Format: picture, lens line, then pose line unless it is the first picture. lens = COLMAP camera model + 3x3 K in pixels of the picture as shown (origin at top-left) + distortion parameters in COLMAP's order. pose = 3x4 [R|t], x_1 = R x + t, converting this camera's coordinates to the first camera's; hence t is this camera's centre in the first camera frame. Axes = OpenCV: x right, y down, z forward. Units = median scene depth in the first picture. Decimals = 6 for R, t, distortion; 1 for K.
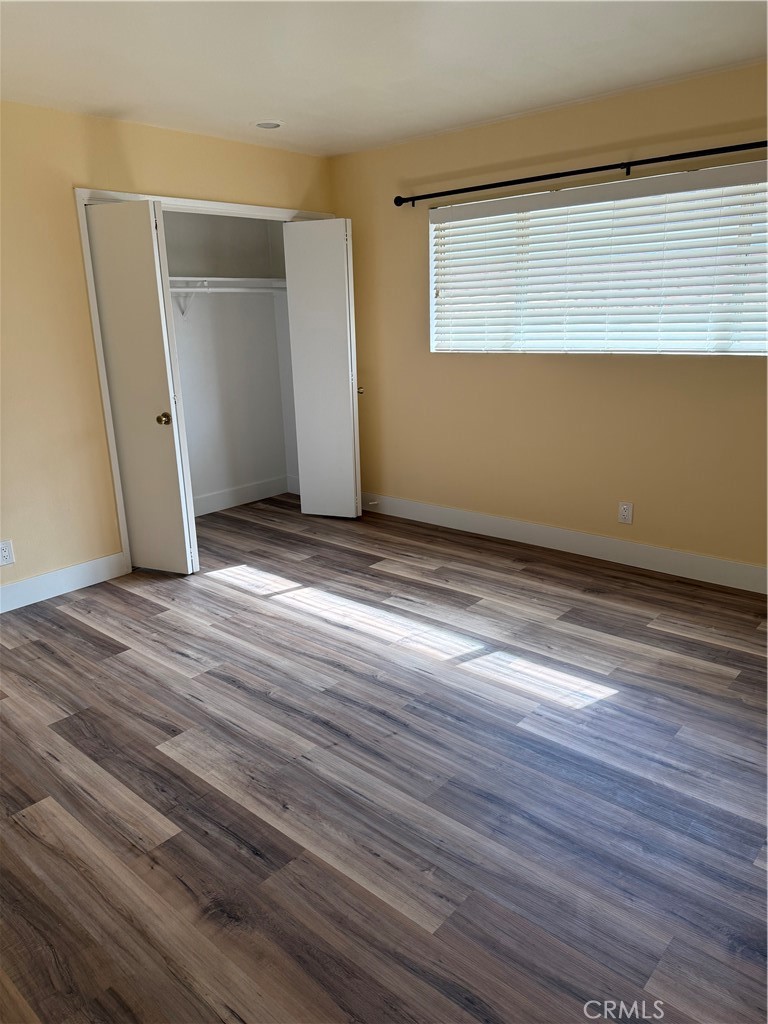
lens RADIAL K [[722.3, 0, 377.2], [0, 722.3, 523.7], [0, 0, 1]] dist [0.008958, -0.014937]
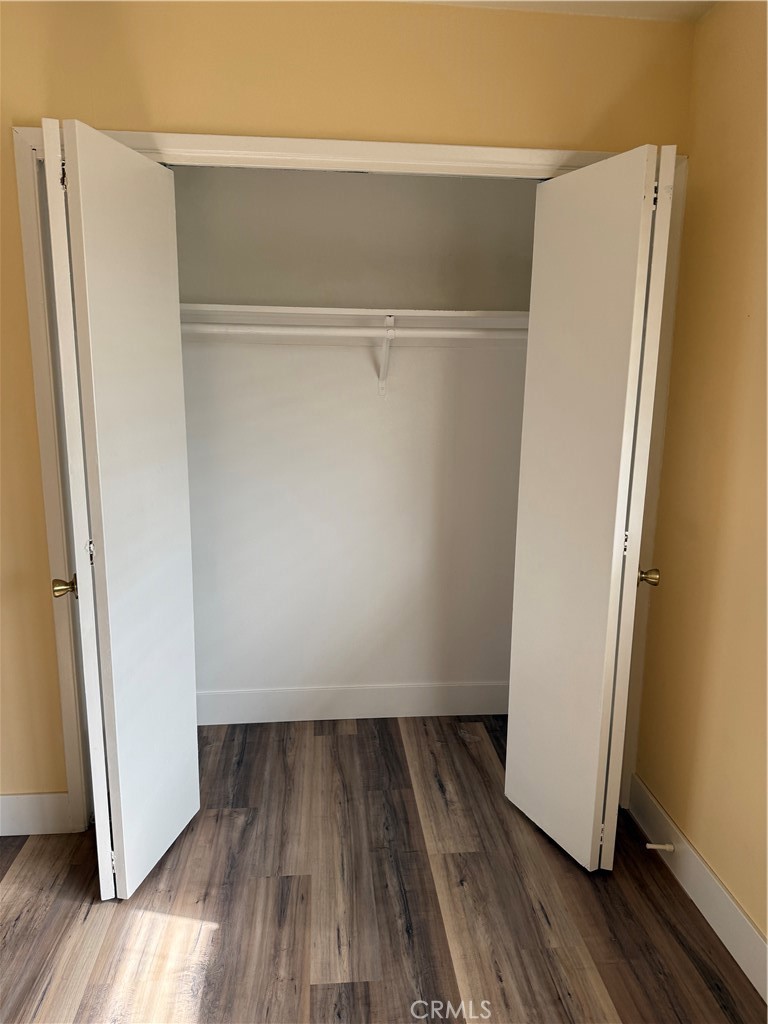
lens RADIAL K [[722.3, 0, 359.3], [0, 722.3, 532.5], [0, 0, 1]] dist [0.008958, -0.014937]
pose [[0.725873, 0.192772, -0.660263, 0.119239], [-0.231964, 0.972296, 0.028860, -0.193310], [0.647535, 0.132209, 0.750480, 0.614329]]
